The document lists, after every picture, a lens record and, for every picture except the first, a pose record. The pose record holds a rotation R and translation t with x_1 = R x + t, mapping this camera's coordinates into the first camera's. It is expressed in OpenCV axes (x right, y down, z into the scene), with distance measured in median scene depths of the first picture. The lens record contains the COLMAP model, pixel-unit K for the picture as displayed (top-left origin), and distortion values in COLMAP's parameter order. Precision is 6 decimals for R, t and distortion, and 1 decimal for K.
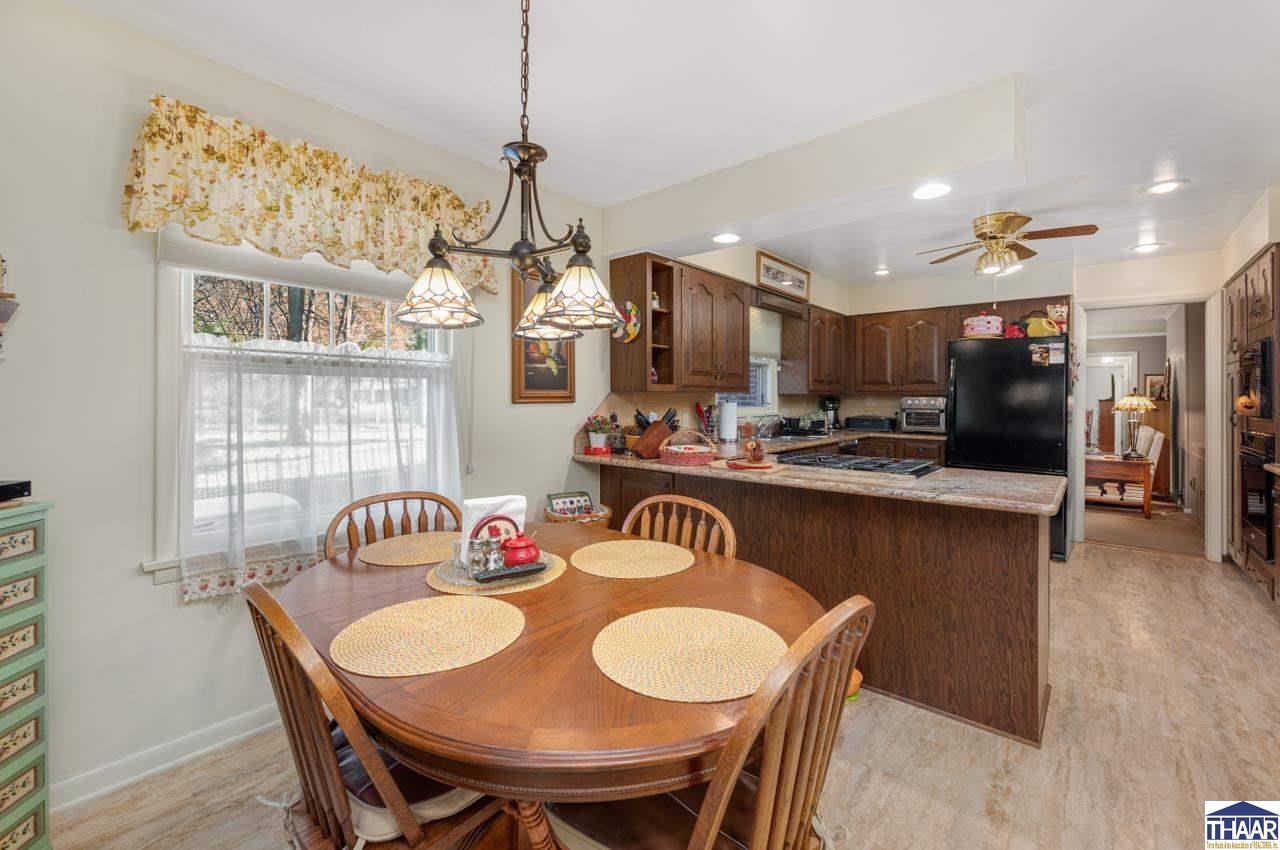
lens RADIAL K [[537.7, 0, 637.4], [0, 537.7, 394.7], [0, 0, 1]] dist [0.003954, -0.000151]
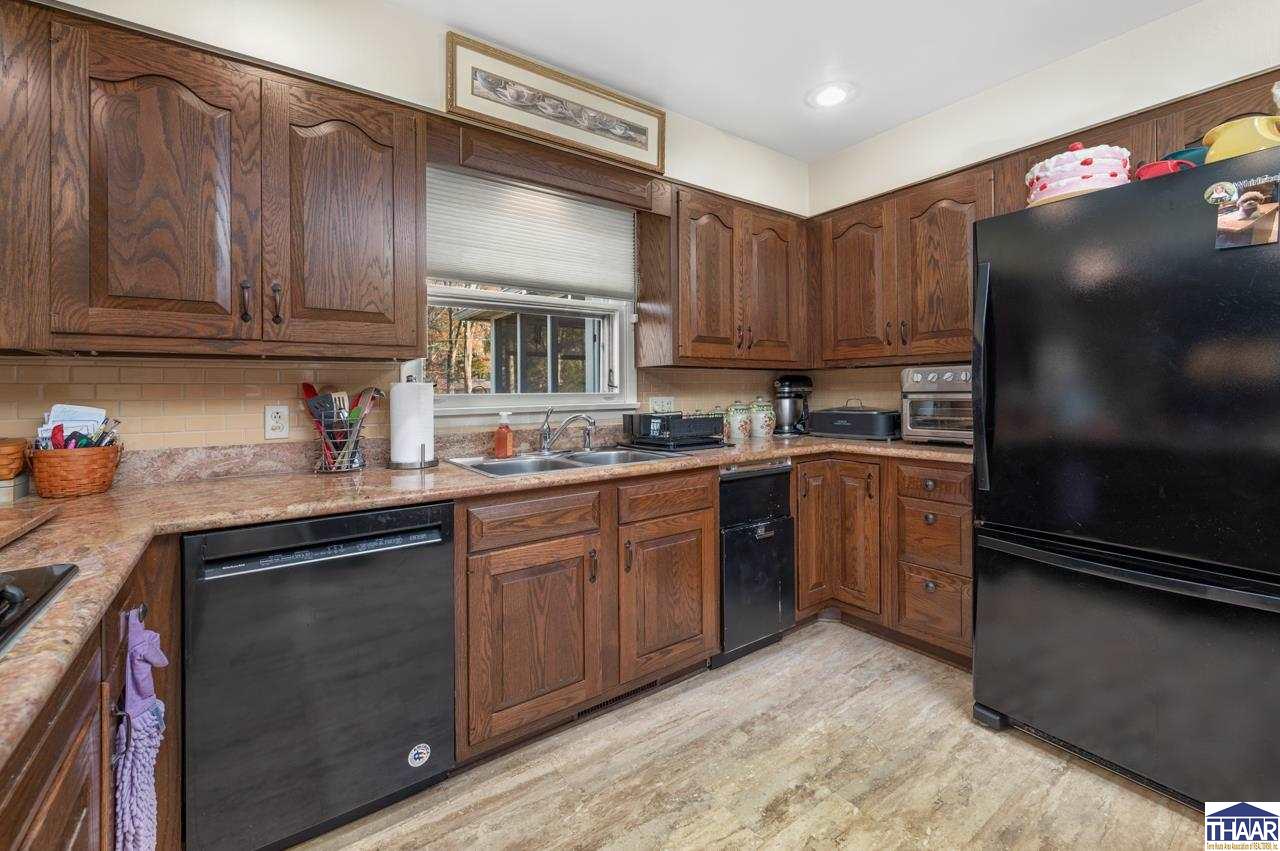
lens RADIAL K [[537.7, 0, 637.9], [0, 537.7, 391.7], [0, 0, 1]] dist [0.003954, -0.000151]
pose [[0.973110, -0.016959, -0.229716, 0.387826], [0.018246, 0.999827, 0.003478, 0.020407], [0.229617, -0.007575, 0.973251, 0.501120]]
